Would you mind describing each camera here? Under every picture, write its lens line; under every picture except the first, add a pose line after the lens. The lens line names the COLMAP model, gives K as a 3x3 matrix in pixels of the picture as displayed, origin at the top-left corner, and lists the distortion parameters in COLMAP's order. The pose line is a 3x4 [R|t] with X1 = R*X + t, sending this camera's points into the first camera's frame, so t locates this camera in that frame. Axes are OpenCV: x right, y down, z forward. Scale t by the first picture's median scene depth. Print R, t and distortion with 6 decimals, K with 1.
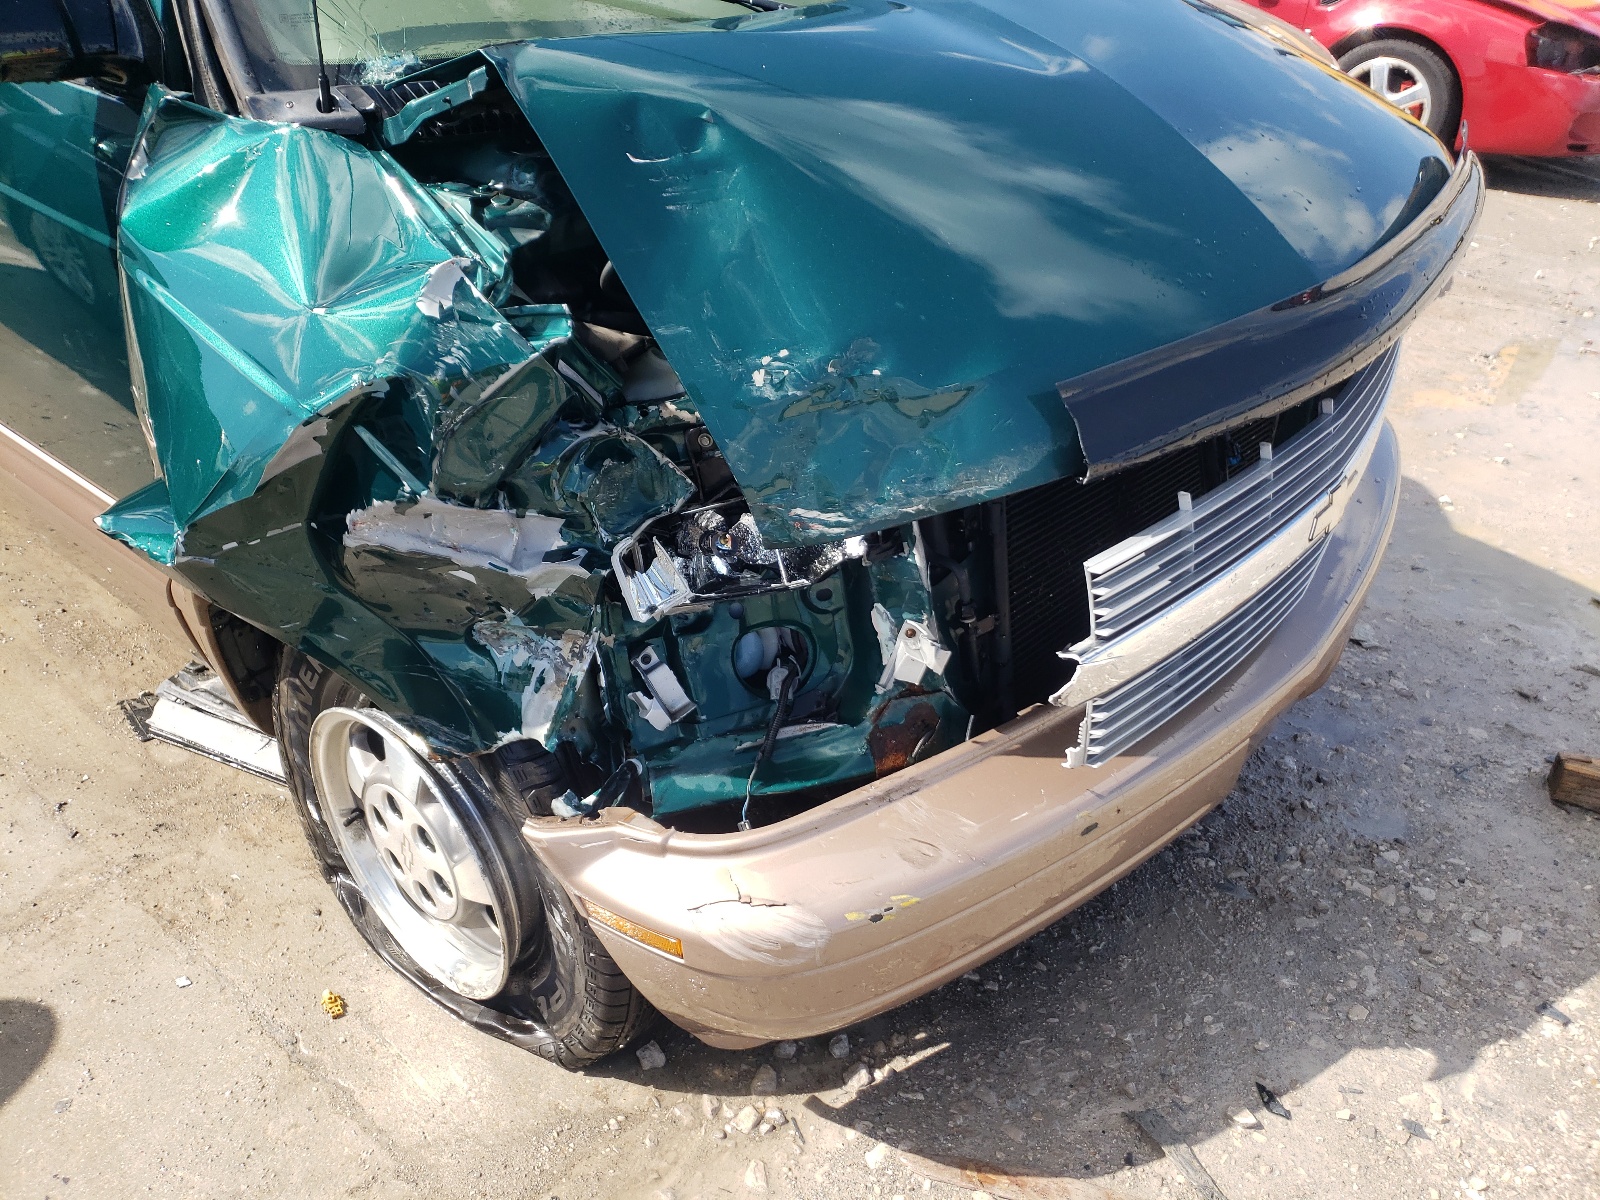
lens RADIAL K [[1277.6, 0, 799.6], [0, 1277.6, 571.7], [0, 0, 1]] dist [-0.001651, 0.037336]
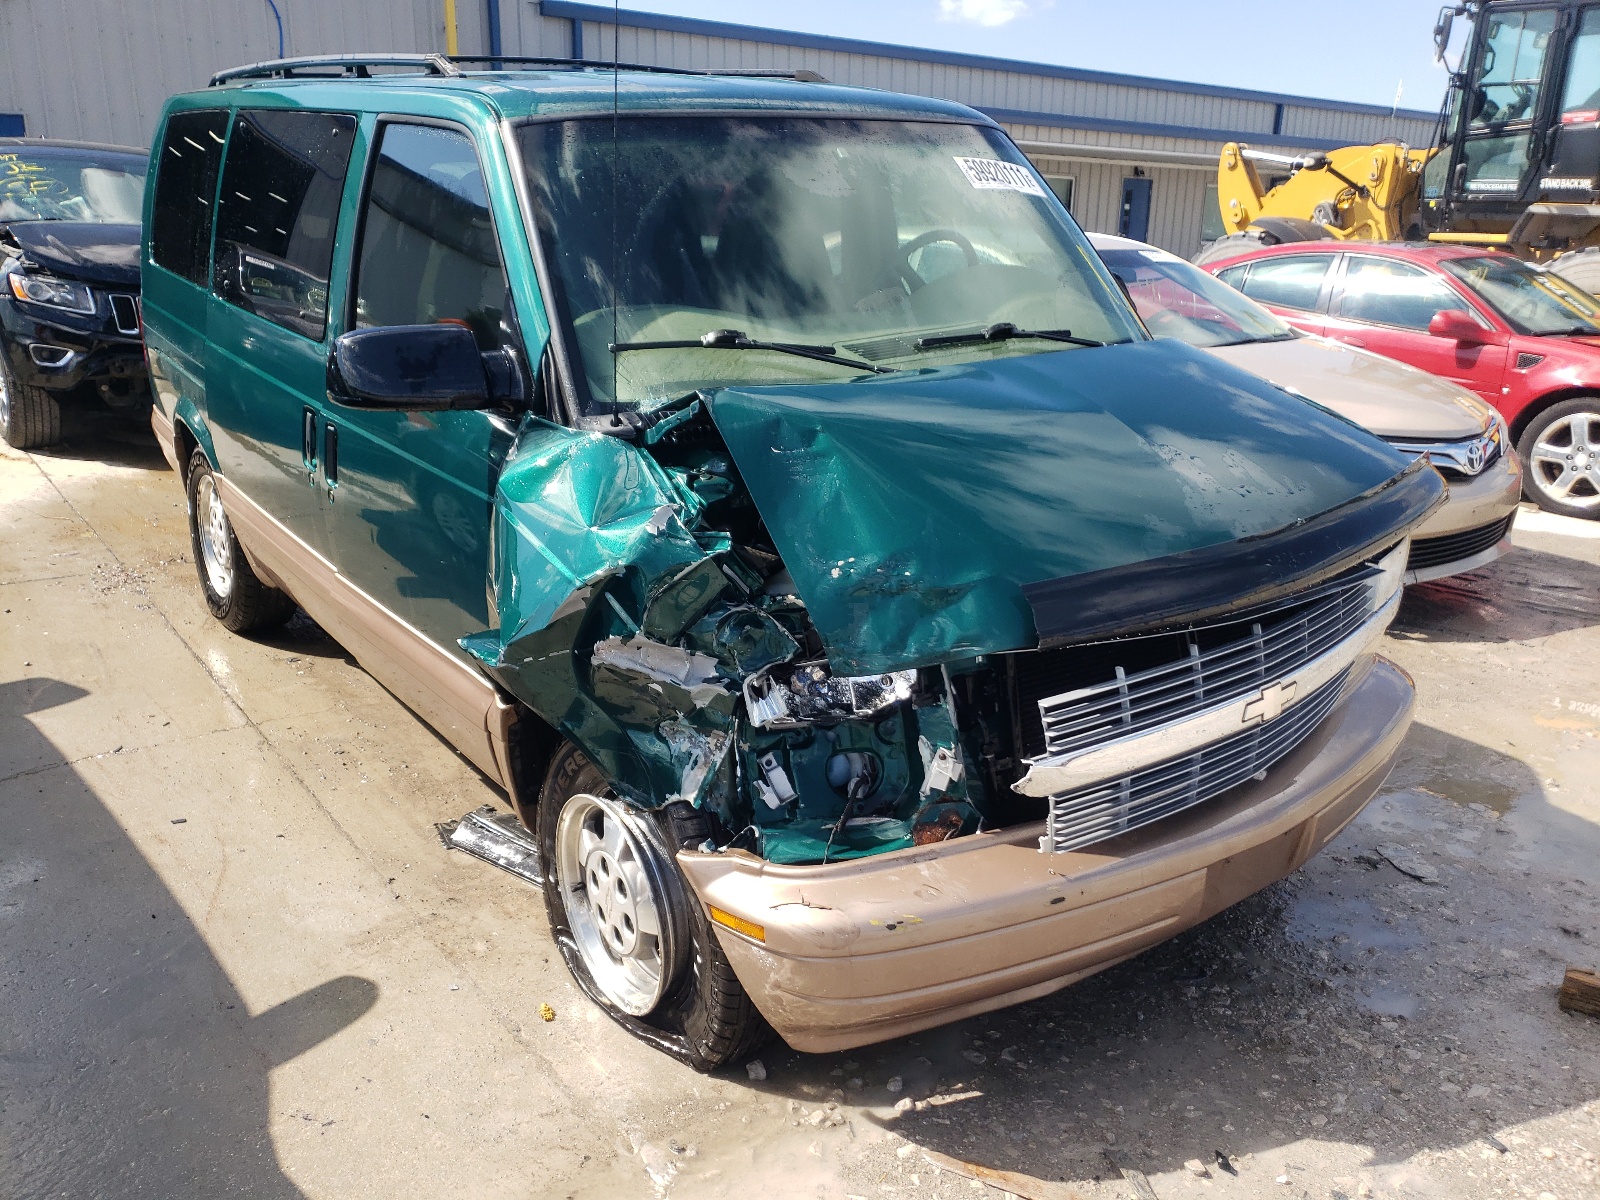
lens RADIAL K [[1215.6, 0, 800.6], [0, 1215.6, 560.0], [0, 0, 1]] dist [0.046290, 0.001321]
pose [[0.978514, 0.030543, -0.203905, 0.199968], [-0.082292, 0.964634, -0.250416, 0.188424], [0.189046, 0.261816, 0.946422, -0.426110]]
